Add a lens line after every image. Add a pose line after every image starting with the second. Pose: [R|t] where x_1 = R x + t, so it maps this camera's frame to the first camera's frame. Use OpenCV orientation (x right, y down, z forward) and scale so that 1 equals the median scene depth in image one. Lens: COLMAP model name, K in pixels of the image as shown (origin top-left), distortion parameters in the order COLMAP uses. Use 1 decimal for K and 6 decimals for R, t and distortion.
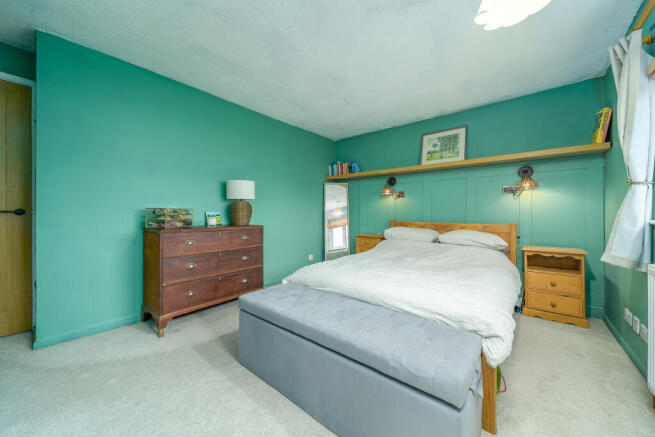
lens RADIAL K [[238.7, 0, 326.1], [0, 238.7, 207.8], [0, 0, 1]] dist [-0.000224, -0.000056]
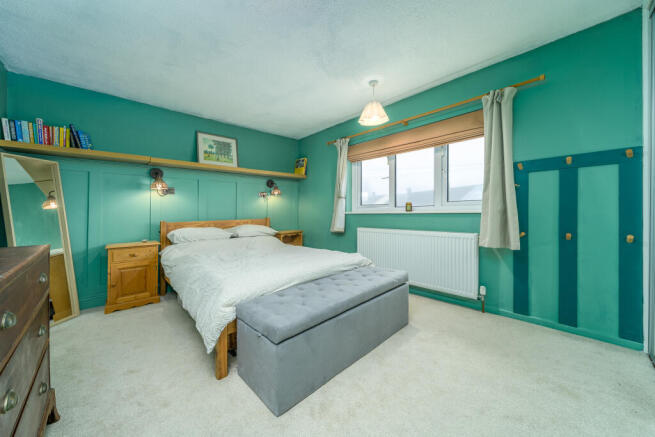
lens RADIAL K [[238.7, 0, 326.1], [0, 238.7, 207.8], [0, 0, 1]] dist [-0.000224, -0.000056]
pose [[0.119988, 0.007508, 0.992747, -0.519145], [-0.001940, 0.999971, -0.007328, 0.011503], [-0.992773, -0.001046, 0.120000, 0.380929]]
